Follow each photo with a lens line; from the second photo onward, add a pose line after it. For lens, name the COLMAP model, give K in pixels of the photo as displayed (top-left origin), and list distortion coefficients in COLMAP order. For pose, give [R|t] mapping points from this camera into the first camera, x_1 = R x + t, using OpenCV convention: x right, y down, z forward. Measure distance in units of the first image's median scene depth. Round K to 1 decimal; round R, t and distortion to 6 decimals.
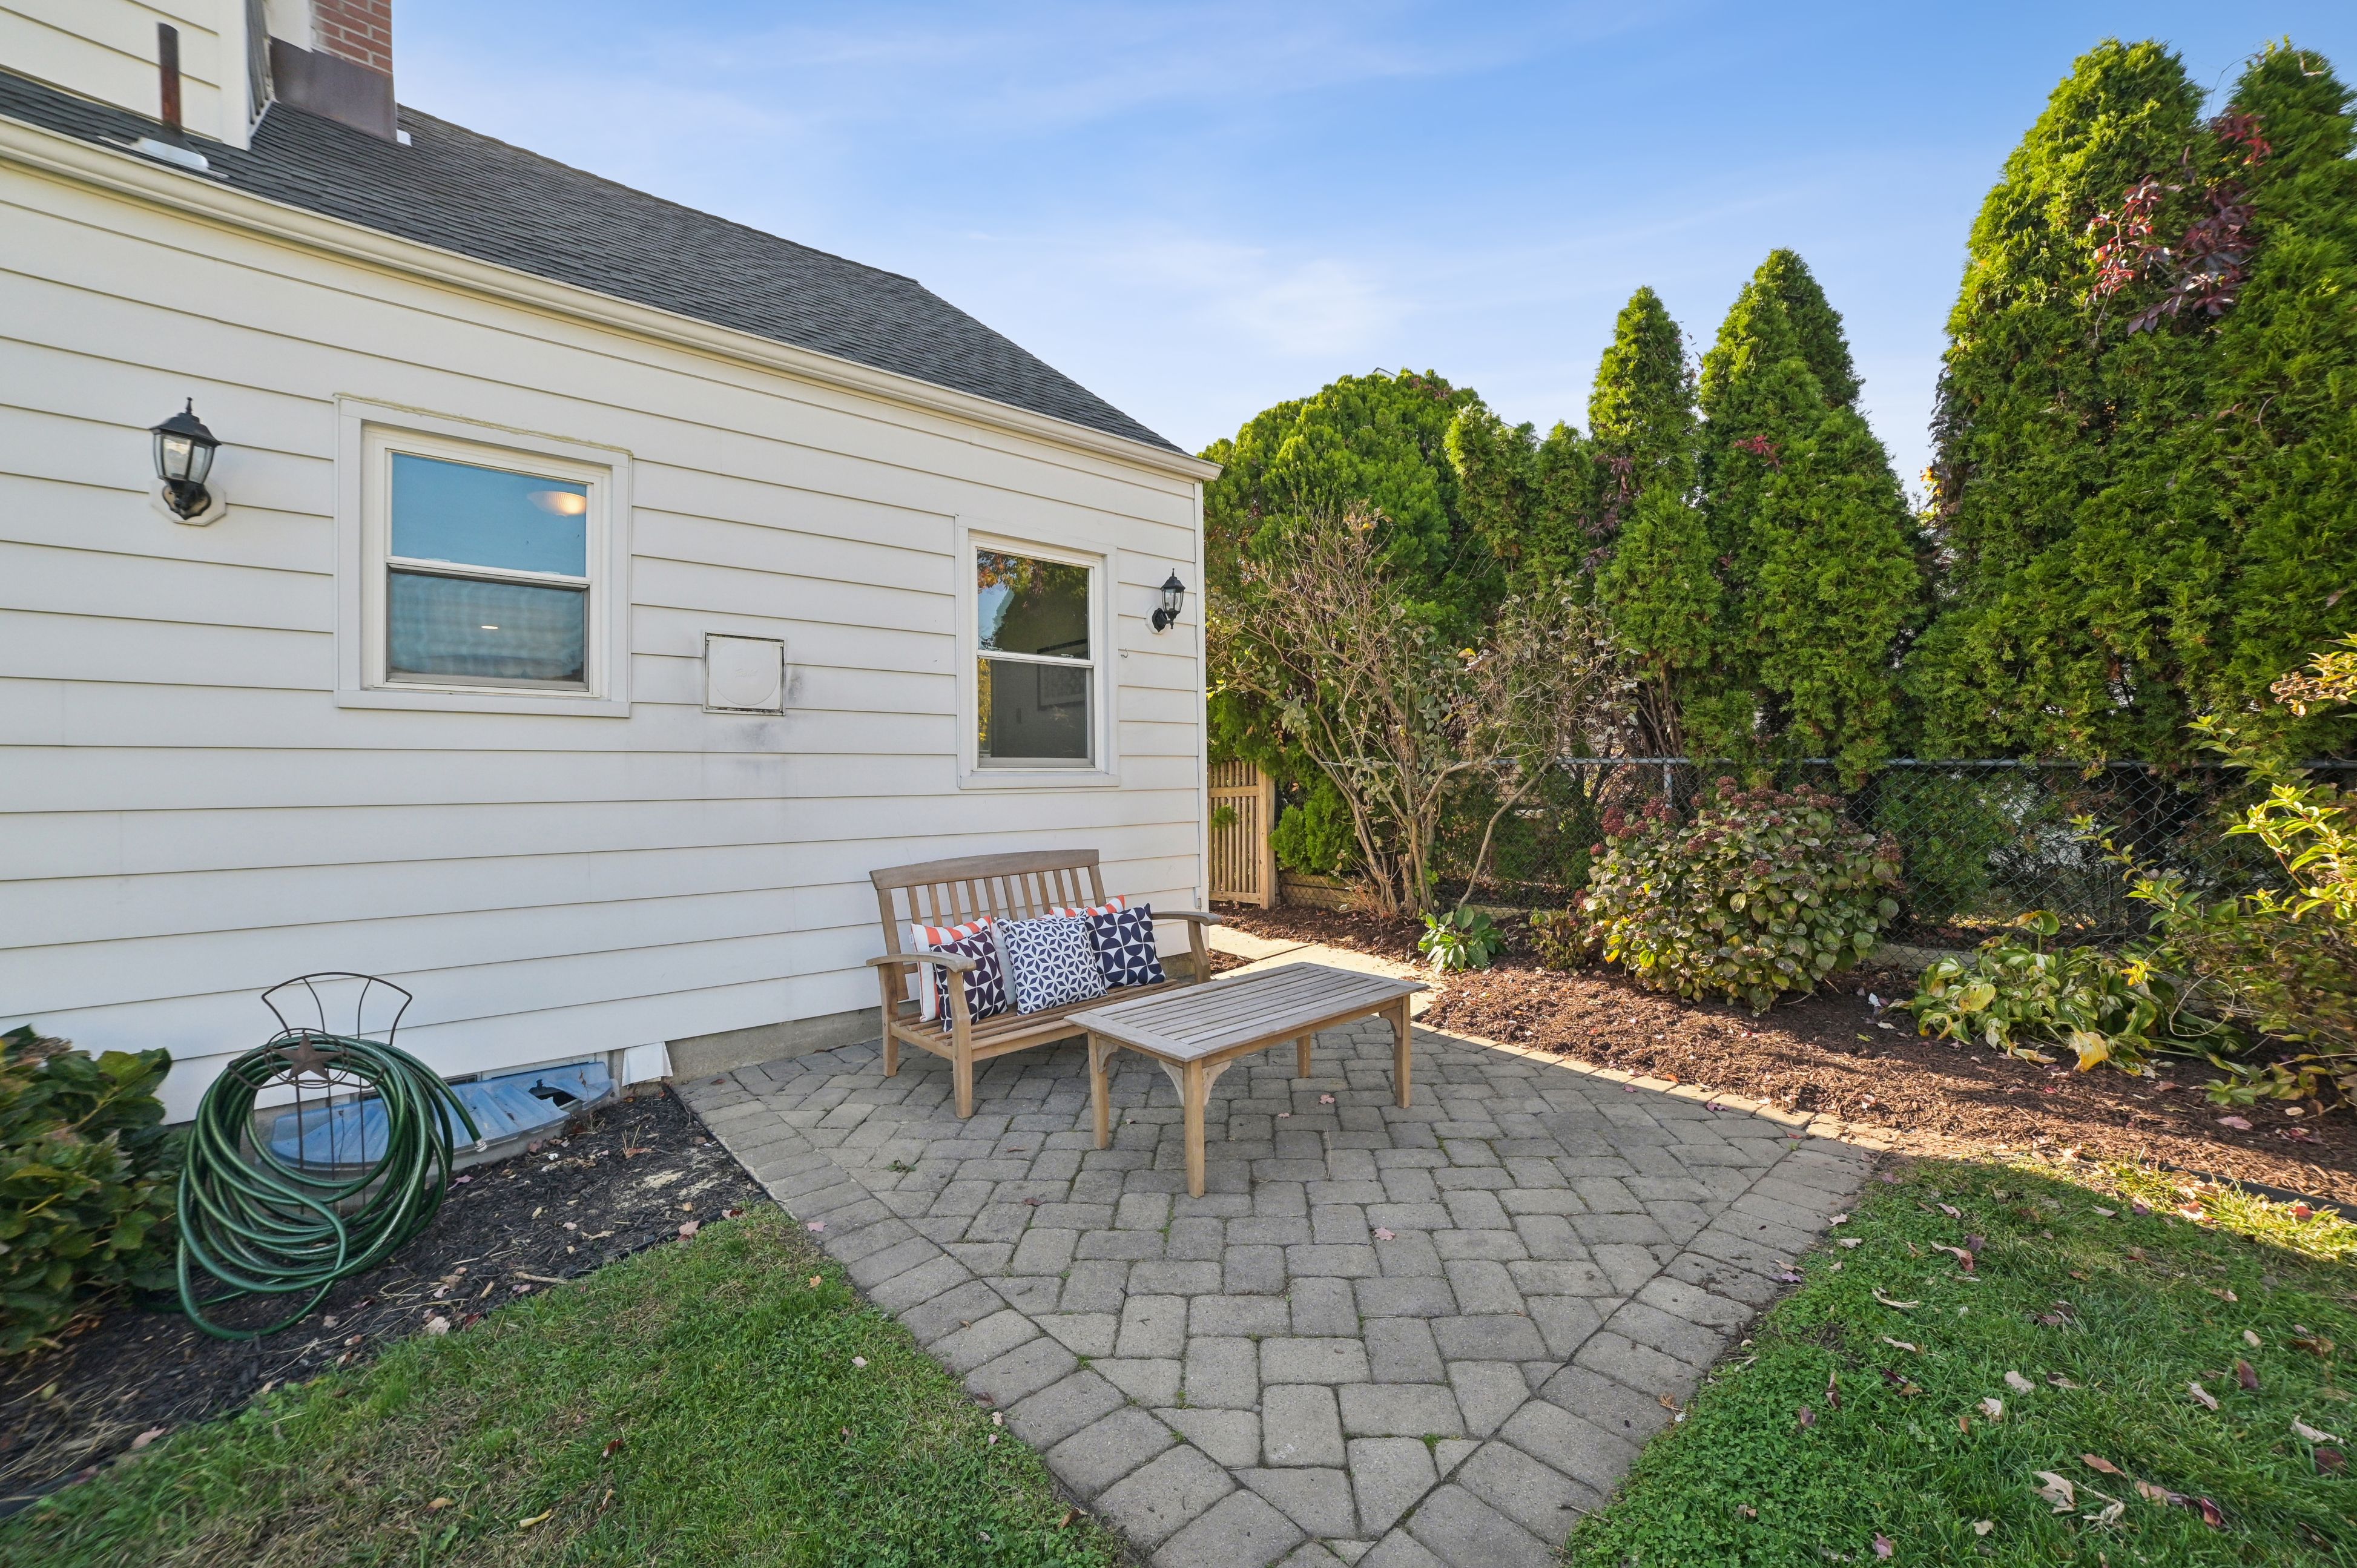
lens RADIAL K [[914.0, 0, 1181.3], [0, 914.0, 782.5], [0, 0, 1]] dist [-0.014932, 0.000445]
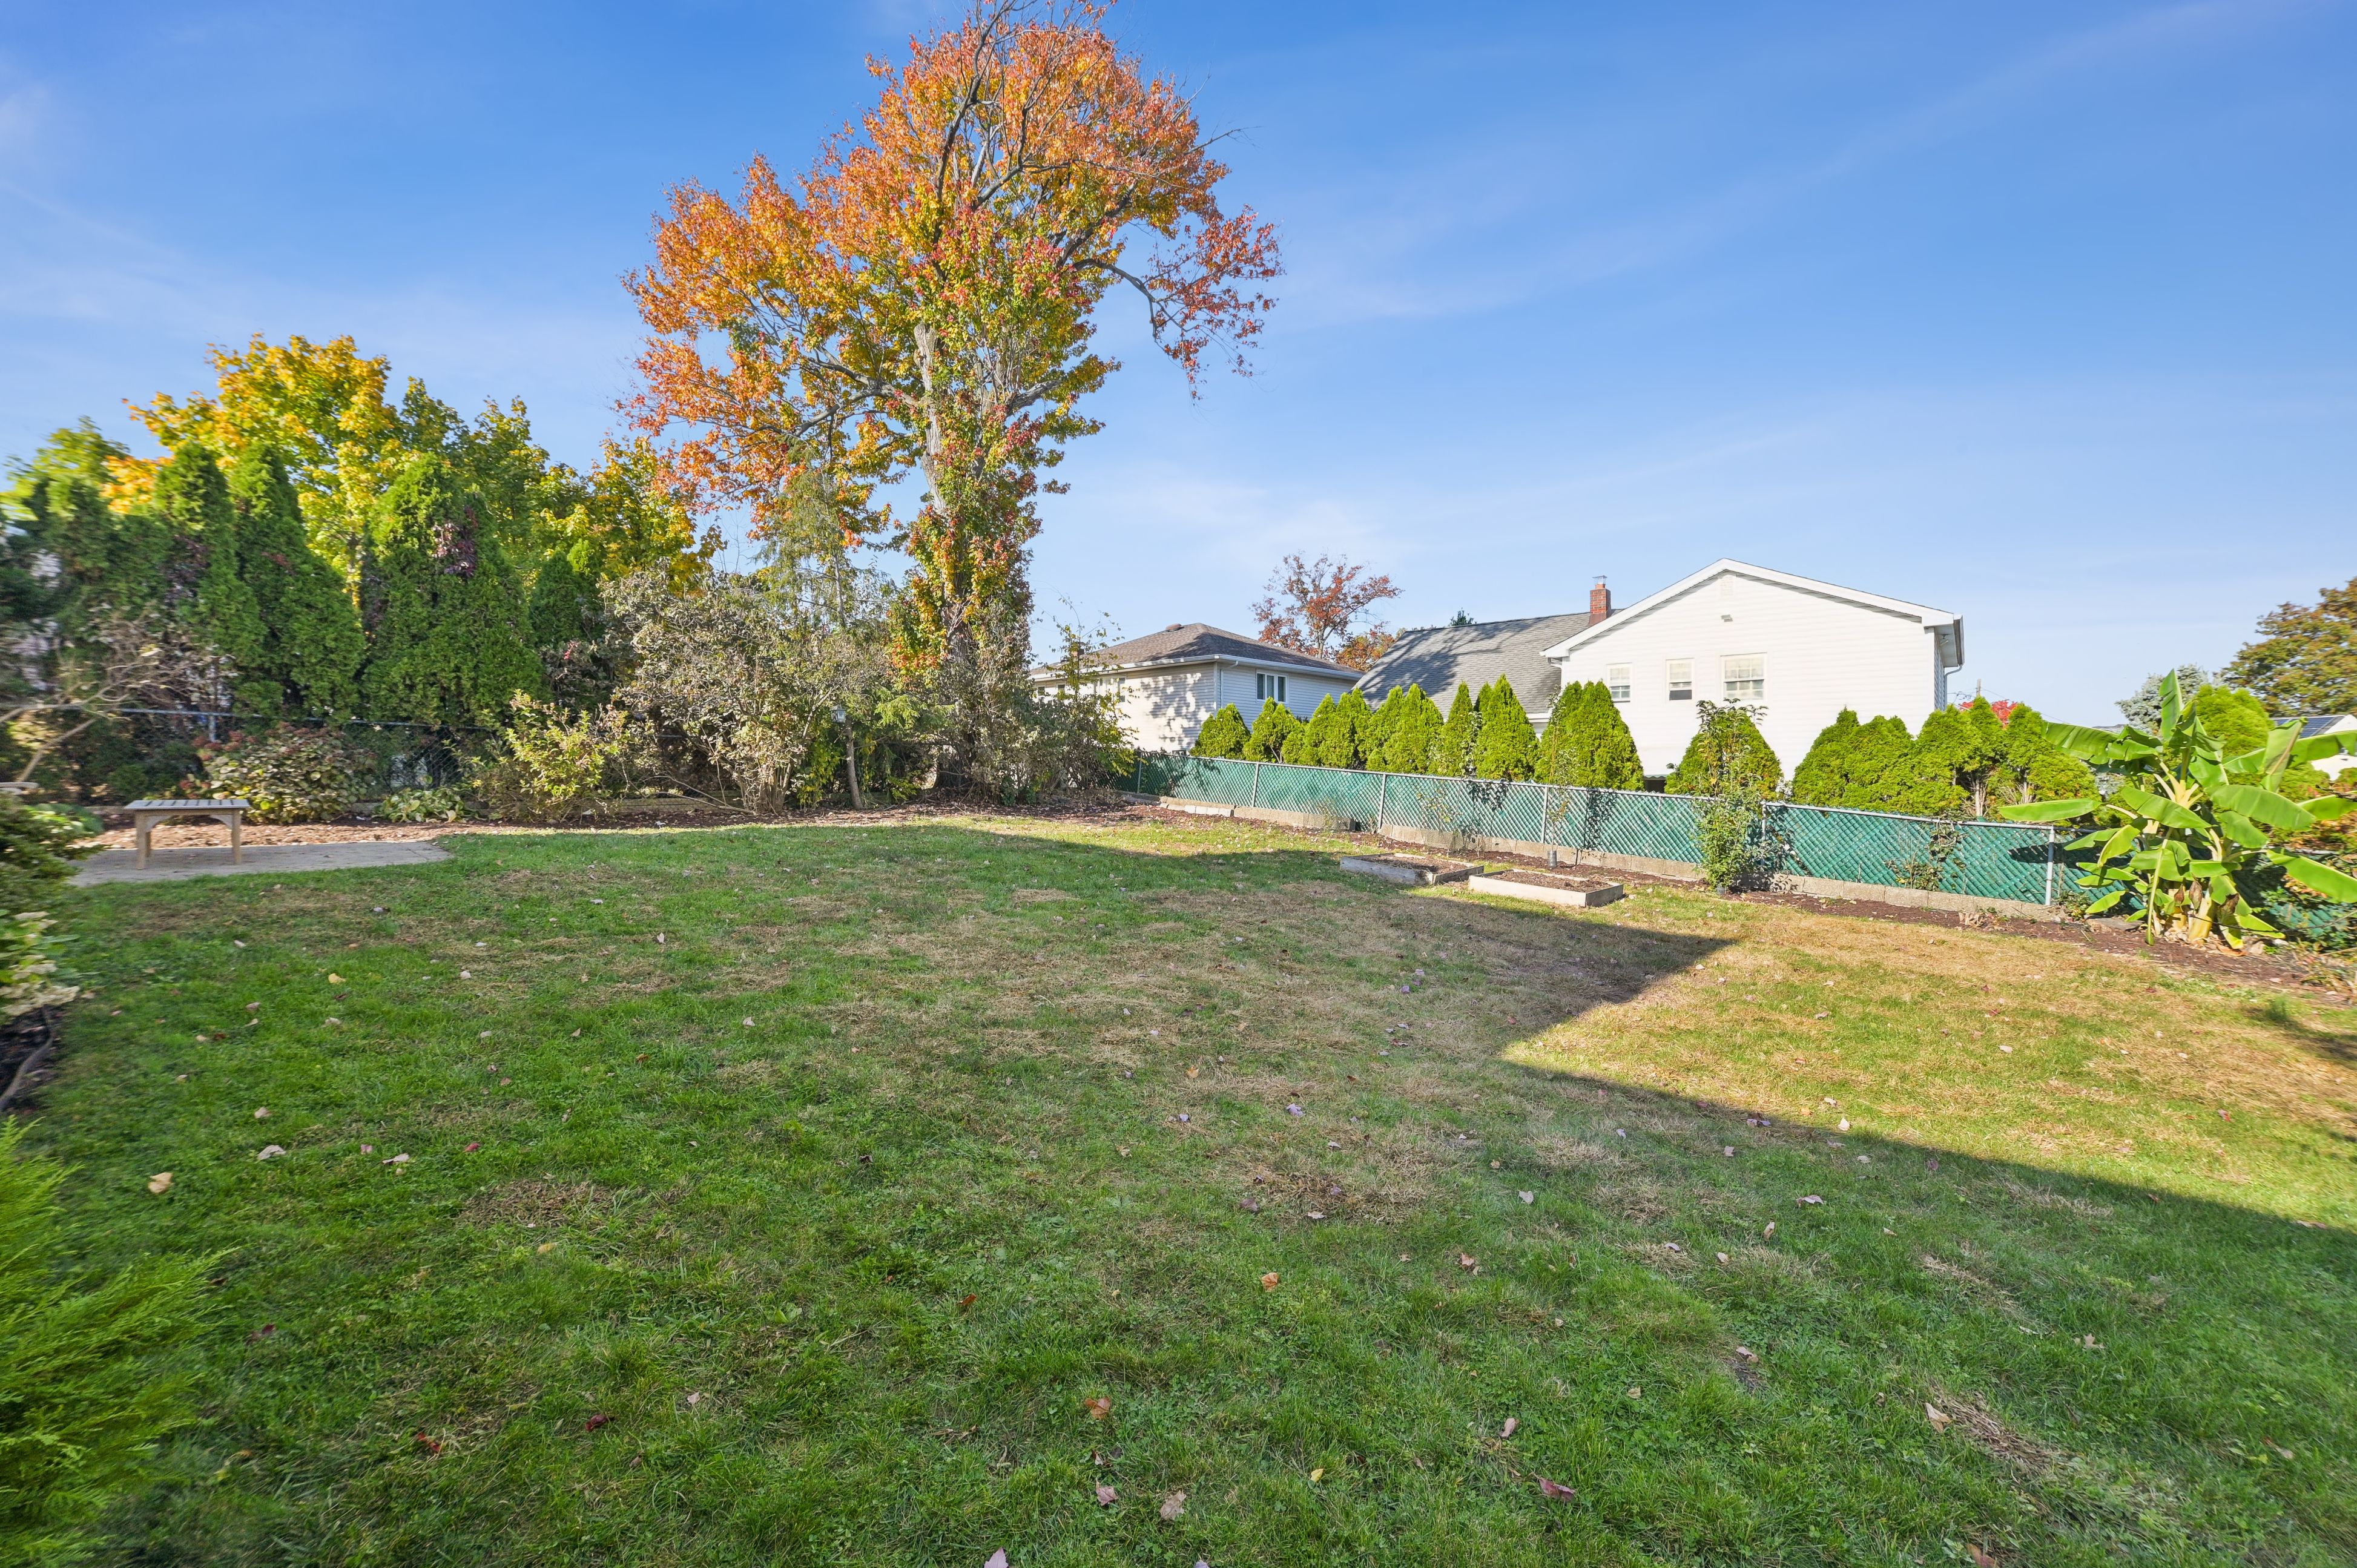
lens RADIAL K [[914.0, 0, 1181.2], [0, 914.0, 783.8], [0, 0, 1]] dist [-0.014932, 0.000445]
pose [[-0.080776, -0.002633, 0.996729, -1.881675], [0.005479, 0.999980, 0.003086, 0.158865], [-0.996717, 0.005711, -0.080760, -1.026000]]
